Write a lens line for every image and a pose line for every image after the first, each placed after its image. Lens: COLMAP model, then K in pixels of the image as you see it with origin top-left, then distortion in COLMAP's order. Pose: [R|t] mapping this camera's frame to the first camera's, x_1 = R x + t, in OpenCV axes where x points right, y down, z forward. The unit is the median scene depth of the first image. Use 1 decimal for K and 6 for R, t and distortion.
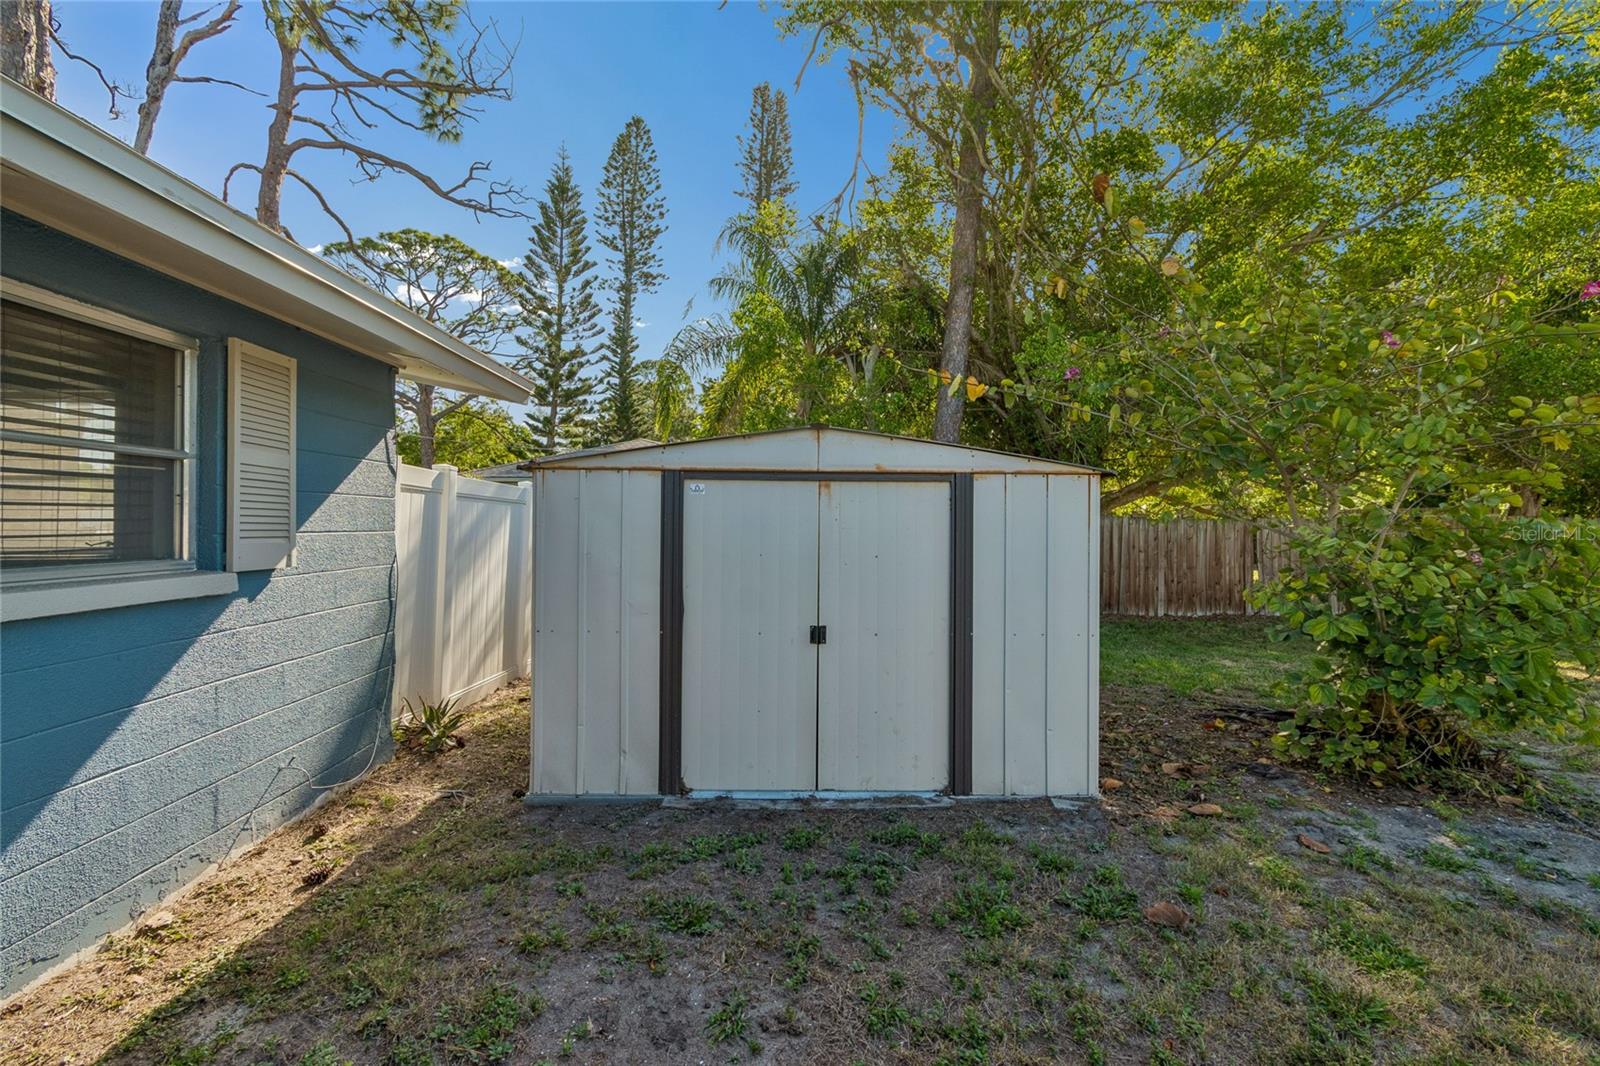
lens RADIAL K [[708.8, 0, 802.0], [0, 708.8, 518.5], [0, 0, 1]] dist [0.000789, -0.000212]
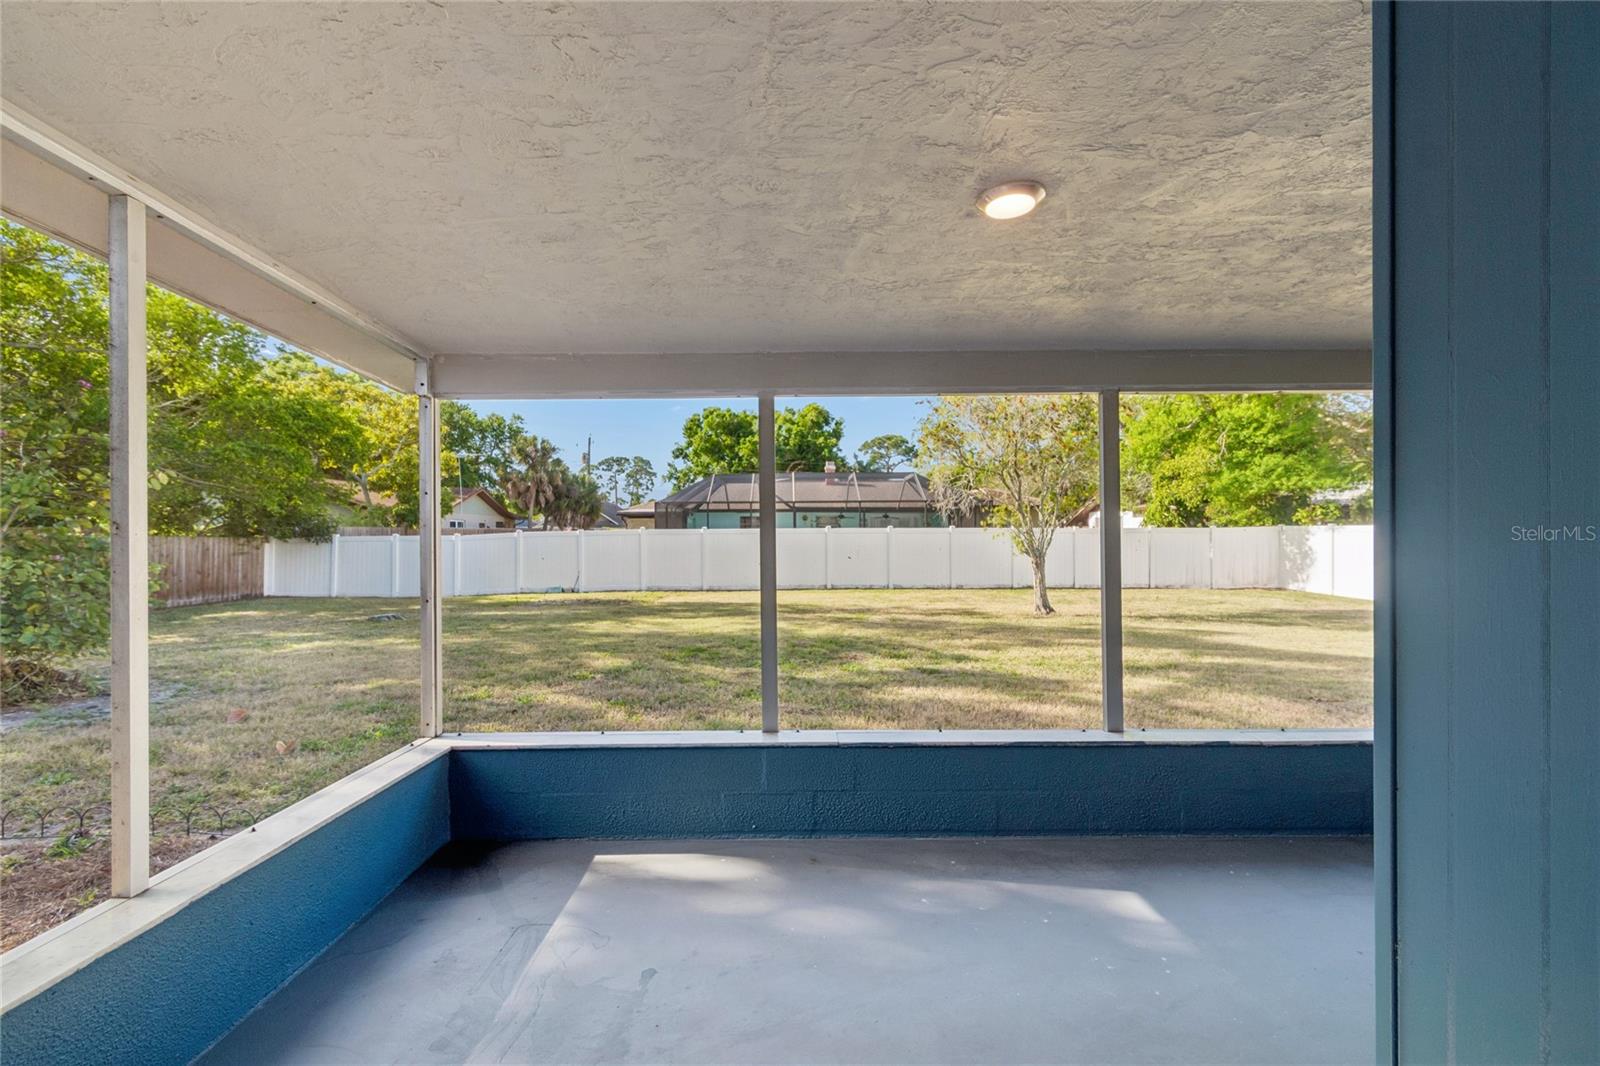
lens RADIAL K [[708.8, 0, 792.7], [0, 708.8, 529.8], [0, 0, 1]] dist [0.000789, -0.000212]
pose [[0.047327, 0.004103, 0.998871, -0.651984], [0.006354, 0.999970, -0.004409, 0.006254], [-0.998859, 0.006555, 0.047300, -0.818248]]
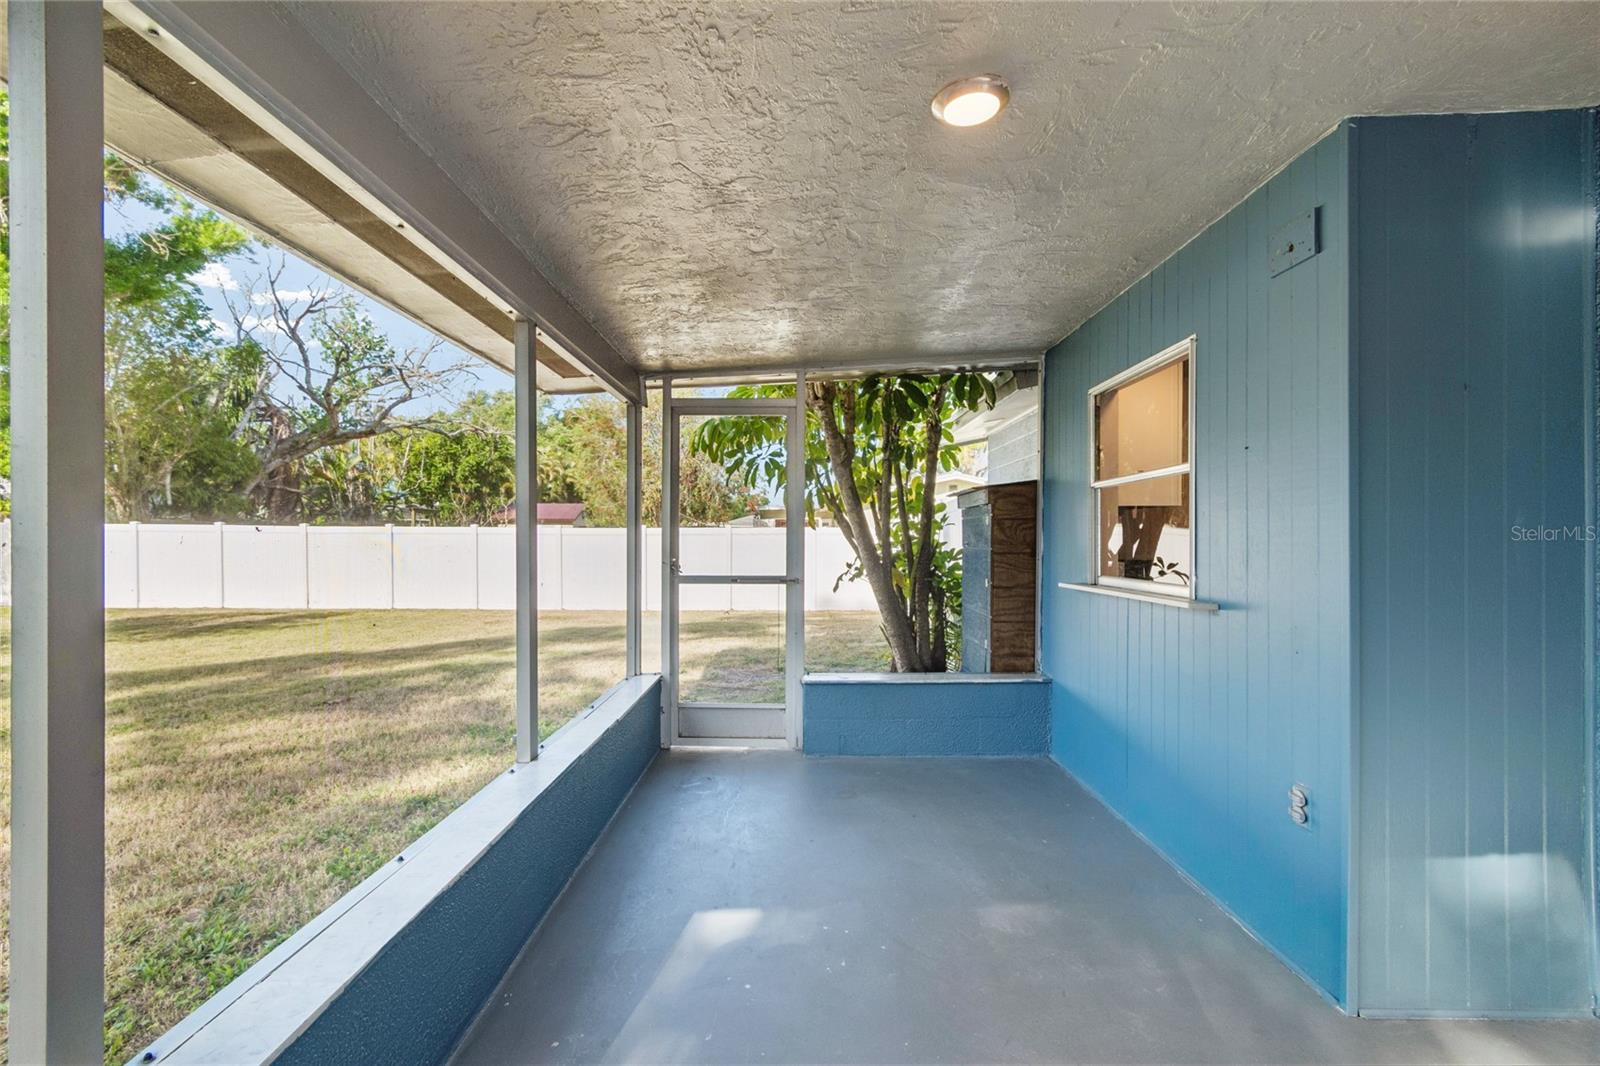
lens RADIAL K [[708.8, 0, 805.2], [0, 708.8, 531.6], [0, 0, 1]] dist [0.000789, -0.000212]
pose [[-0.999401, 0.000526, 0.034606, -0.050492], [-0.000121, 0.999825, -0.018697, 0.045041], [-0.034610, -0.018690, -0.999226, -0.510661]]
